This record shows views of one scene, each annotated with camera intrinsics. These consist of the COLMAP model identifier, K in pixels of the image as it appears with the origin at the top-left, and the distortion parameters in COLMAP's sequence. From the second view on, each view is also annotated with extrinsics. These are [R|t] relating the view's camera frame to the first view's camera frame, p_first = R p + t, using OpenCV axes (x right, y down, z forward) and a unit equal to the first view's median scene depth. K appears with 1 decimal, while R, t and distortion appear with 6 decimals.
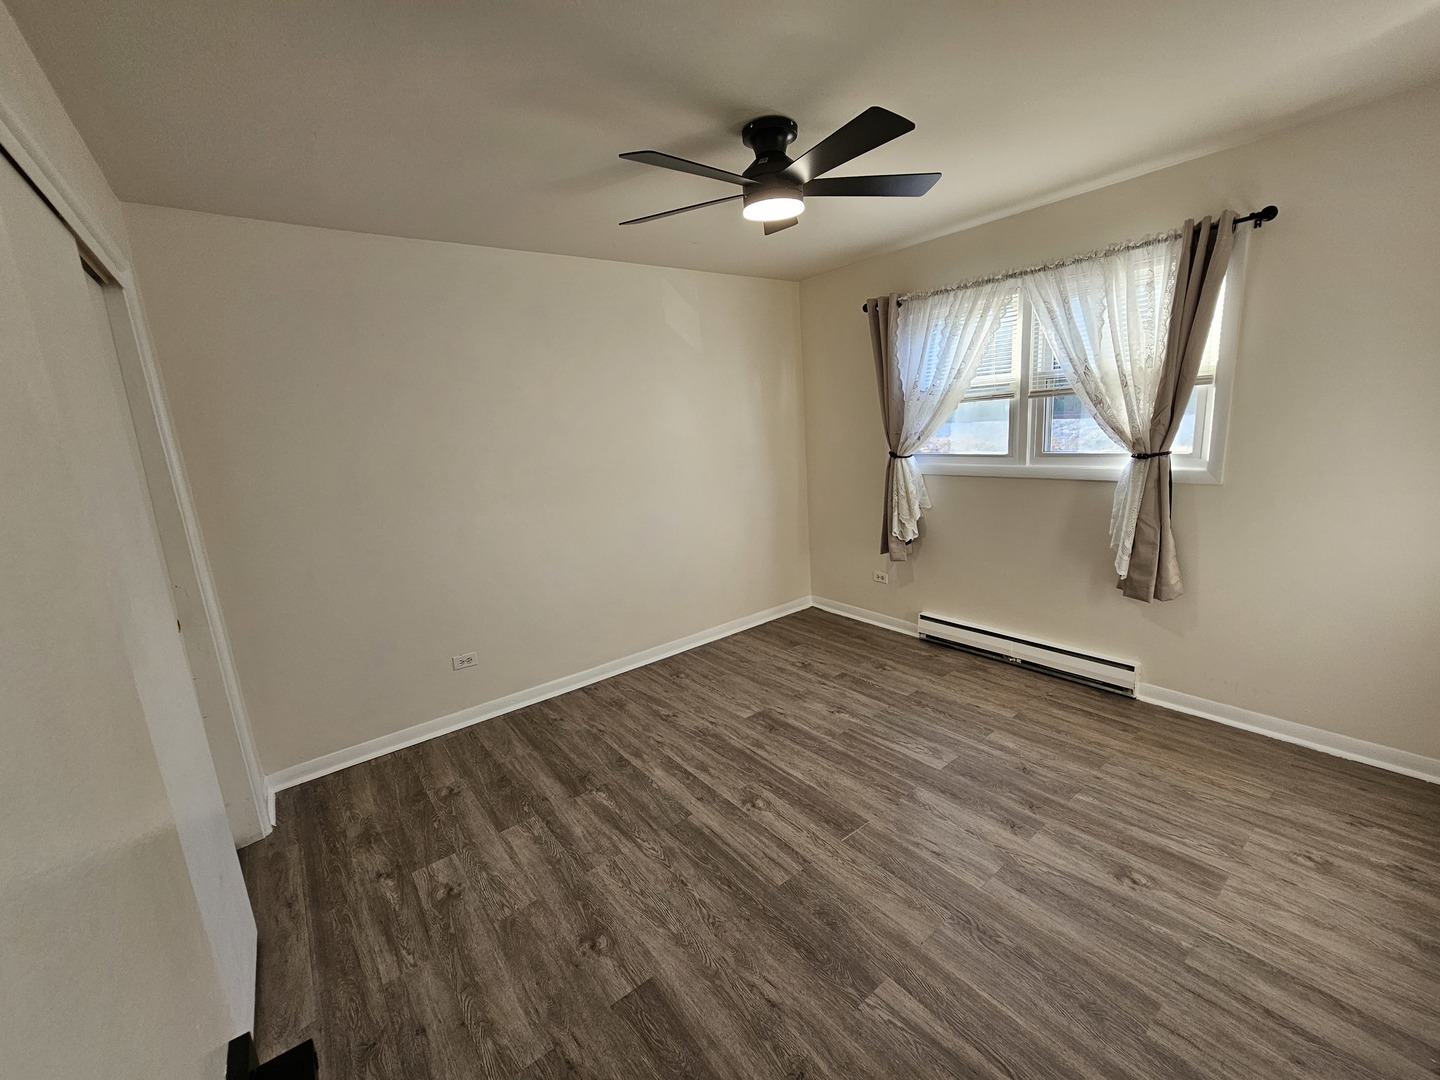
lens RADIAL K [[586.3, 0, 723.2], [0, 586.3, 540.3], [0, 0, 1]] dist [0.002268, -0.000298]
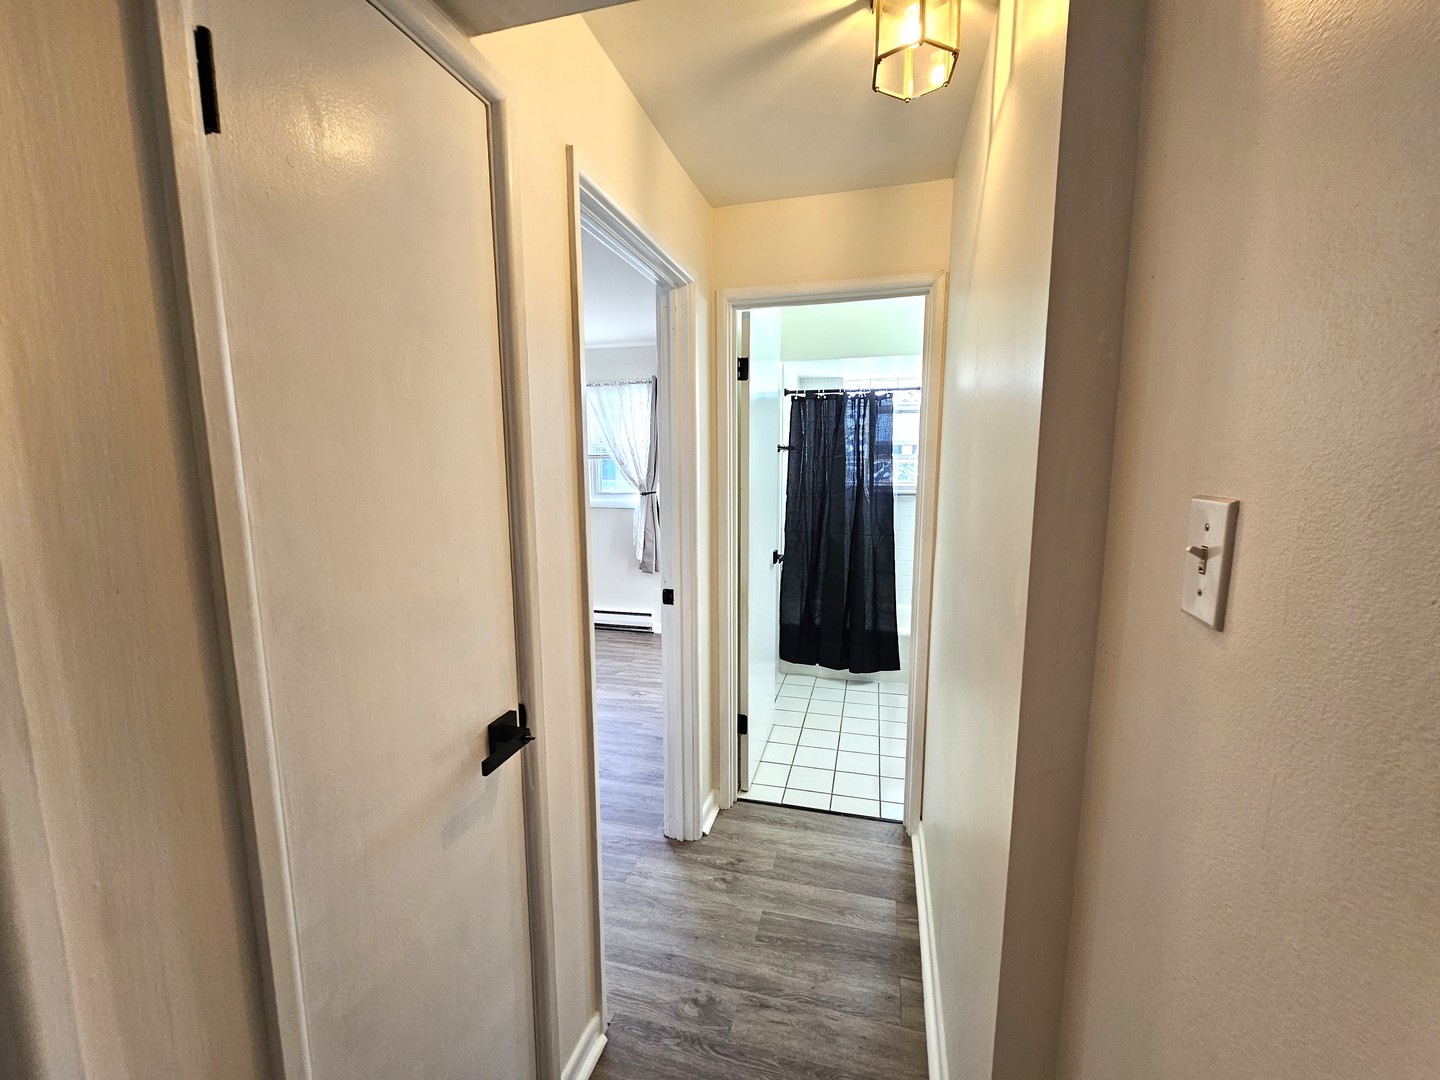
lens RADIAL K [[586.3, 0, 719.7], [0, 586.3, 540.4], [0, 0, 1]] dist [0.002268, -0.000298]
pose [[0.793440, -0.020910, 0.608289, -0.215734], [0.073169, 0.995439, -0.061222, 0.129575], [-0.604234, 0.093084, 0.791351, -0.576706]]
